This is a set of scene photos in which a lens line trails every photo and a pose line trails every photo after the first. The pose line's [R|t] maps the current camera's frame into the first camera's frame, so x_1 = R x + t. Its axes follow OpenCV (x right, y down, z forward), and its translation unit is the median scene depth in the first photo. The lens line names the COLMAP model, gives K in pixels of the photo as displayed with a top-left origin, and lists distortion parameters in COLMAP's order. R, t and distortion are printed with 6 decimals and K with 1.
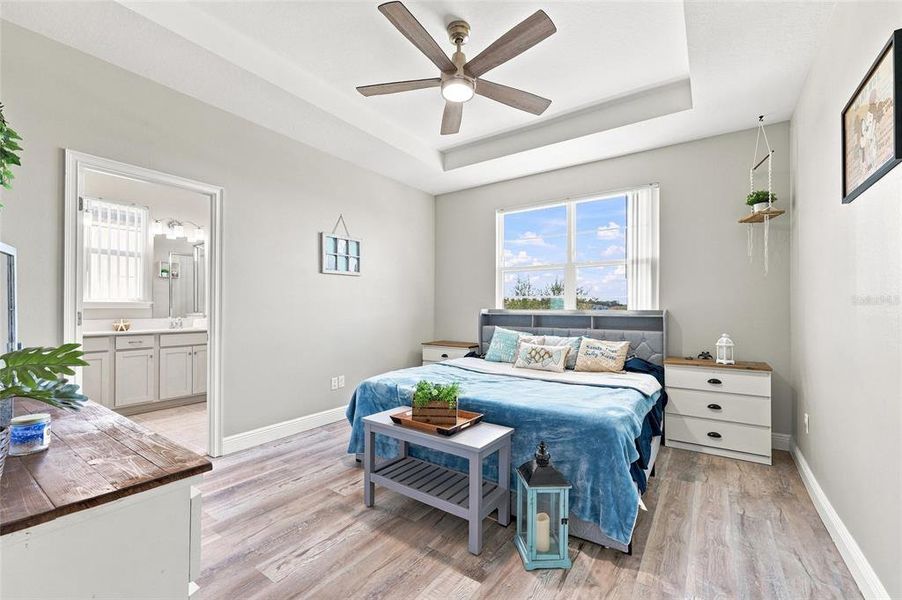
lens RADIAL K [[371.5, 0, 442.5], [0, 371.5, 305.3], [0, 0, 1]] dist [-0.001083, 0.000620]
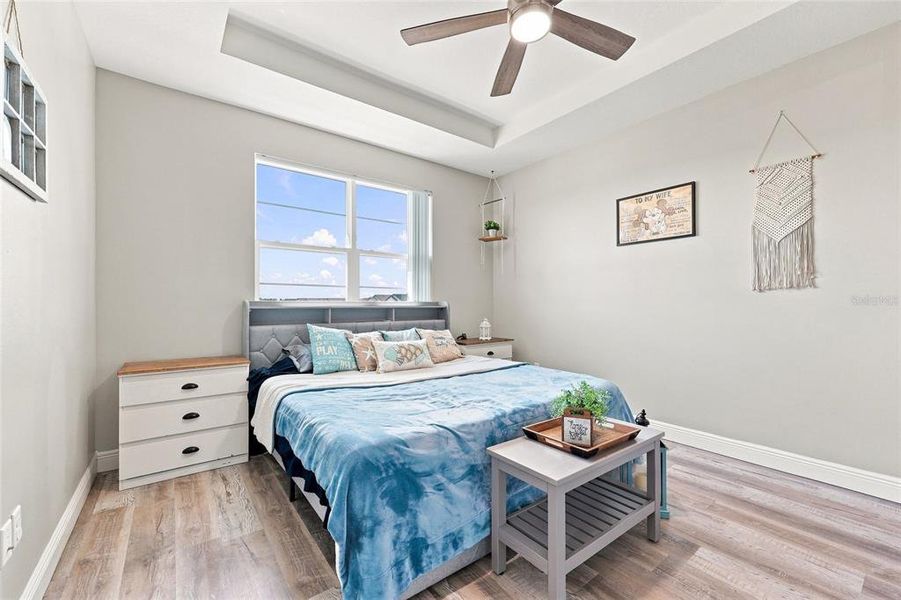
lens RADIAL K [[371.1, 0, 444.8], [0, 371.1, 302.4], [0, 0, 1]] dist [-0.001083, 0.000620]
pose [[0.302623, 0.000259, 0.953110, -0.552133], [-0.007661, 0.999968, 0.002161, 0.013529], [-0.953080, -0.007956, 0.302615, 0.658707]]
